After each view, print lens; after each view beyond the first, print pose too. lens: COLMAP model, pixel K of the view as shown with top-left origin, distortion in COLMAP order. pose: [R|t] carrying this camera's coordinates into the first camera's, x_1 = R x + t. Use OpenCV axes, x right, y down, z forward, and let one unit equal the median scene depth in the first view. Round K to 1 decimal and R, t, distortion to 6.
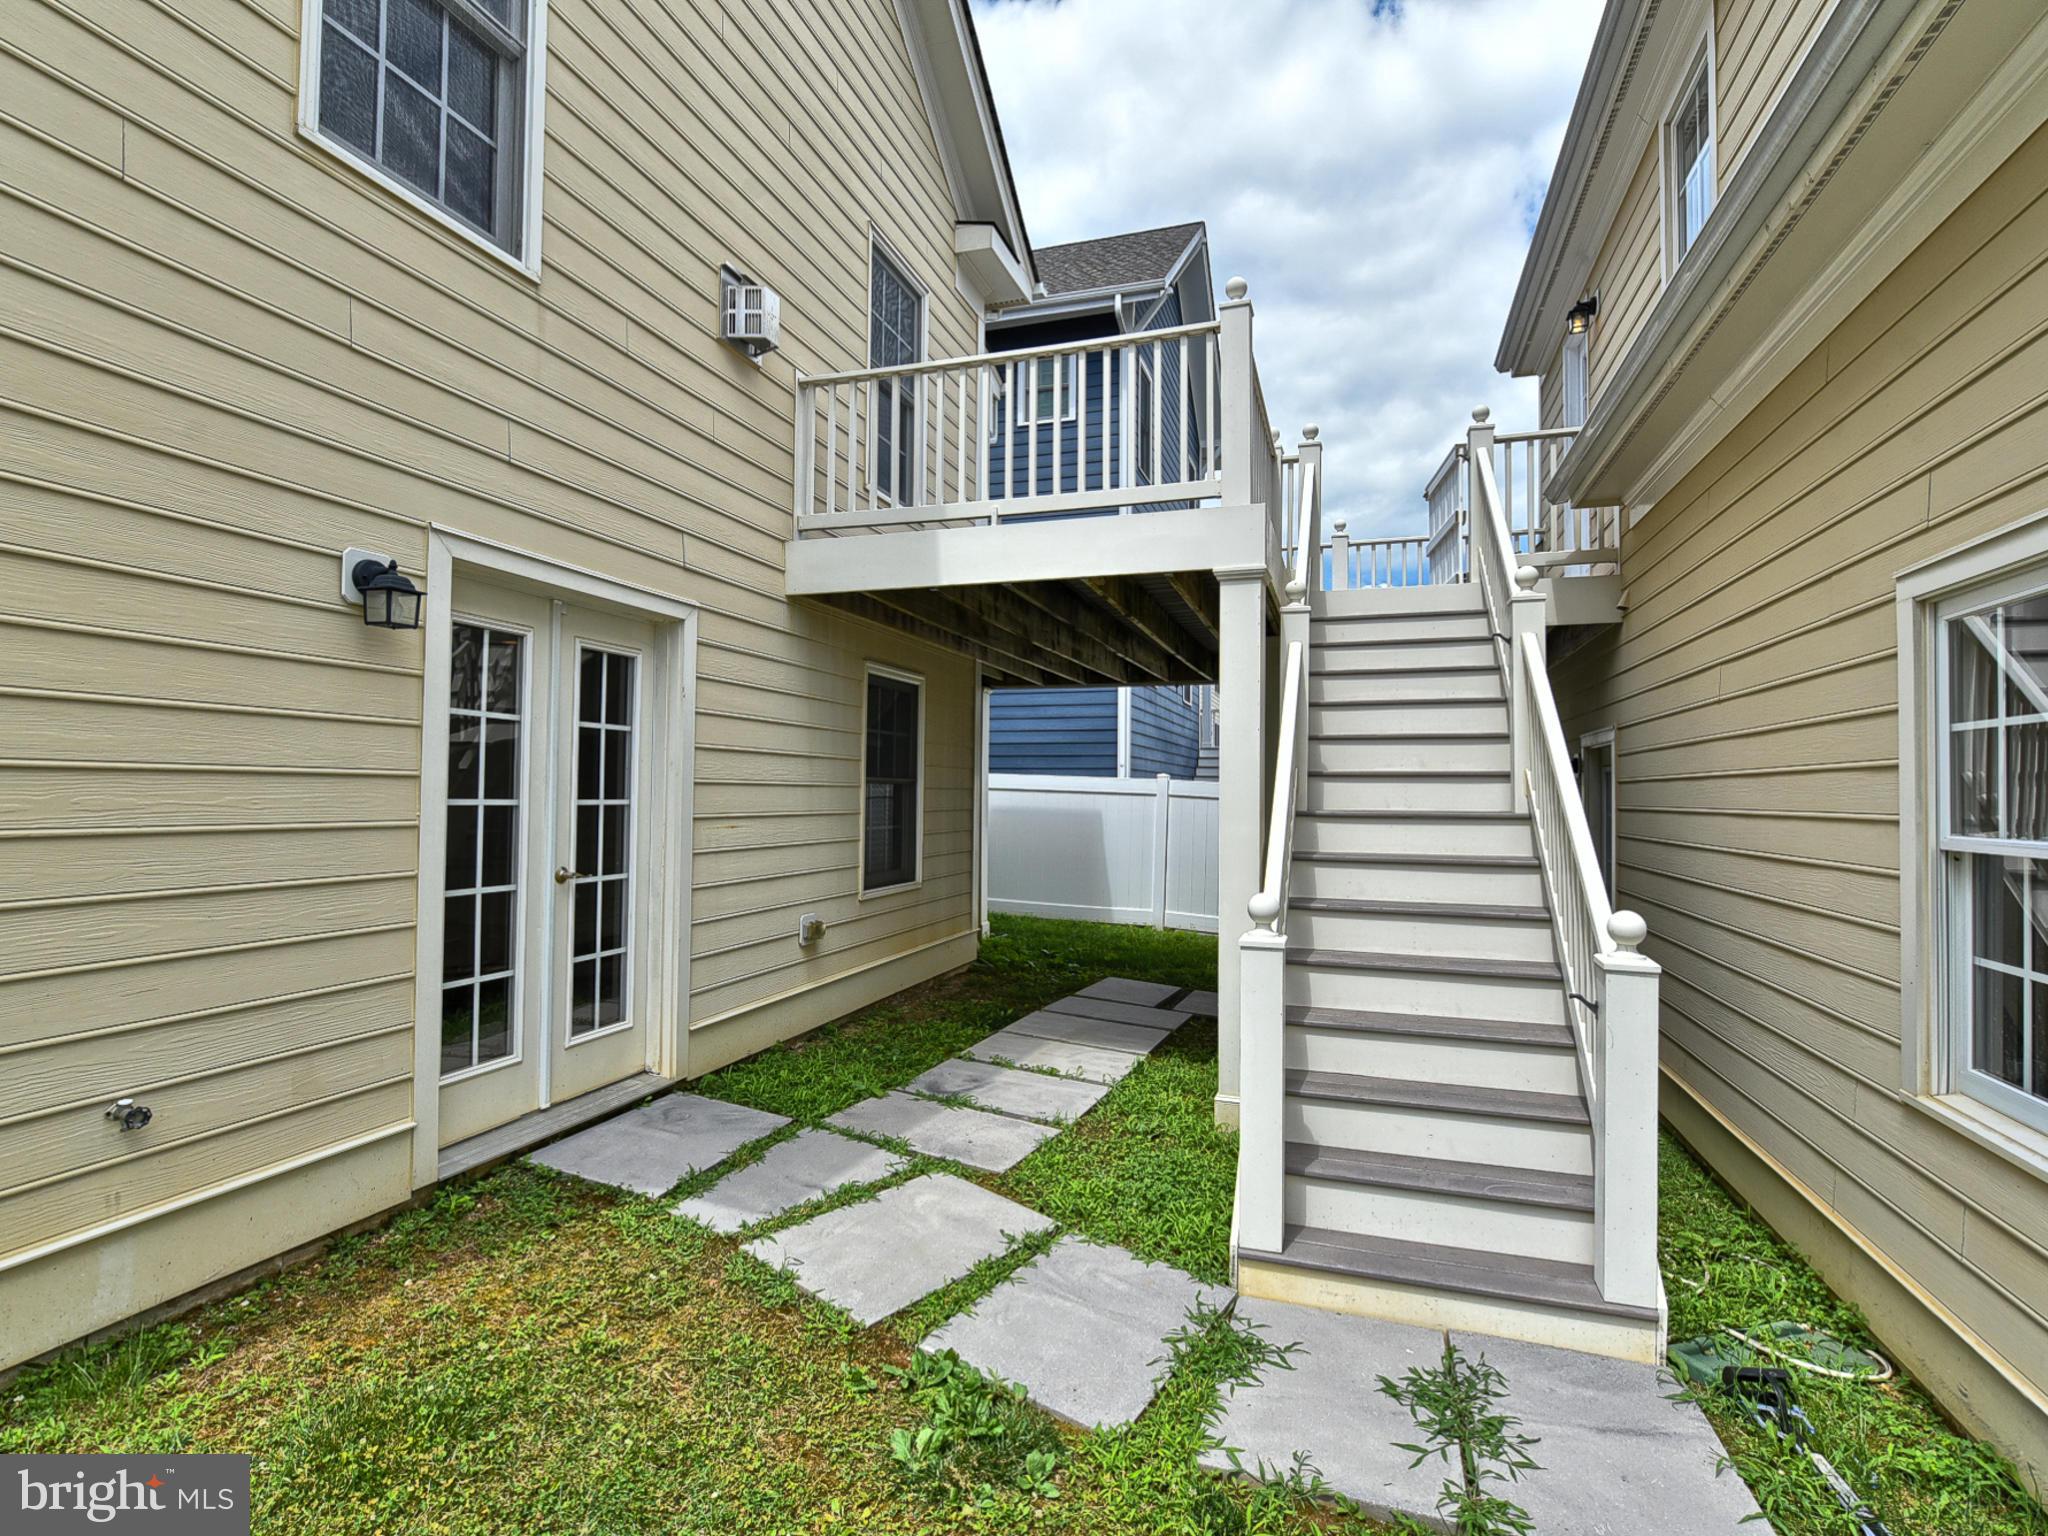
lens RADIAL K [[1007.3, 0, 1022.6], [0, 1007.3, 744.1], [0, 0, 1]] dist [-0.004655, -0.002640]
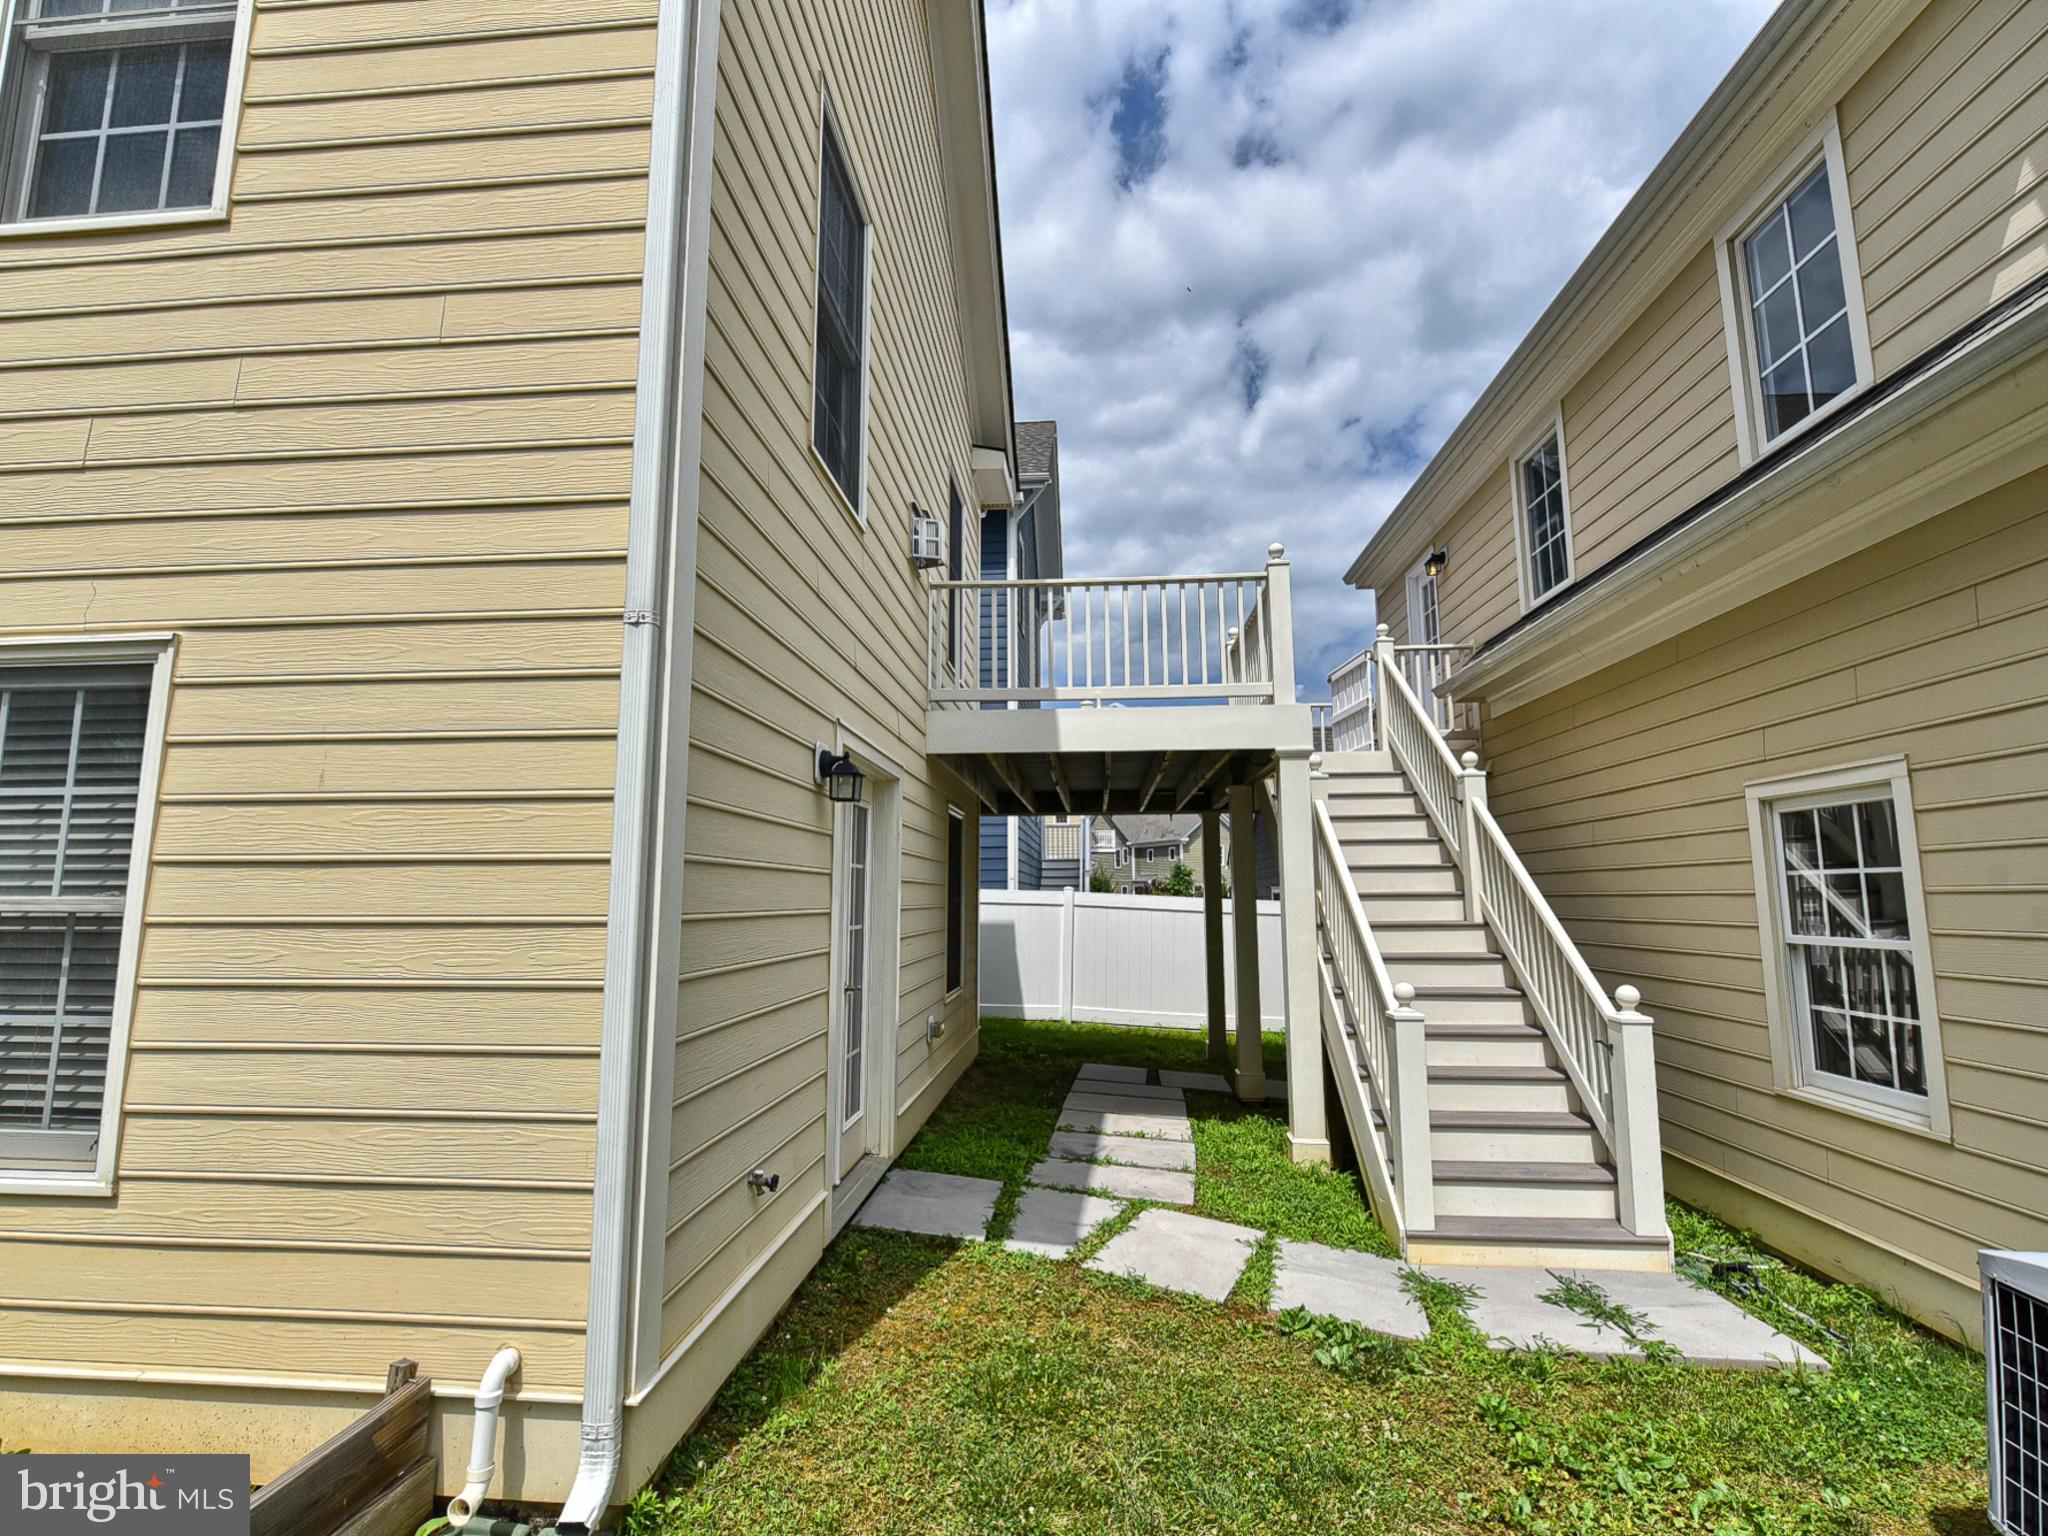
lens RADIAL K [[950.4, 0, 1016.8], [0, 950.4, 750.8], [0, 0, 1]] dist [-0.009783, -0.000362]
pose [[0.971442, 0.024113, 0.236047, -0.653333], [0.000539, 0.994596, -0.103823, -0.048311], [-0.237275, 0.100986, 0.966179, -0.255108]]
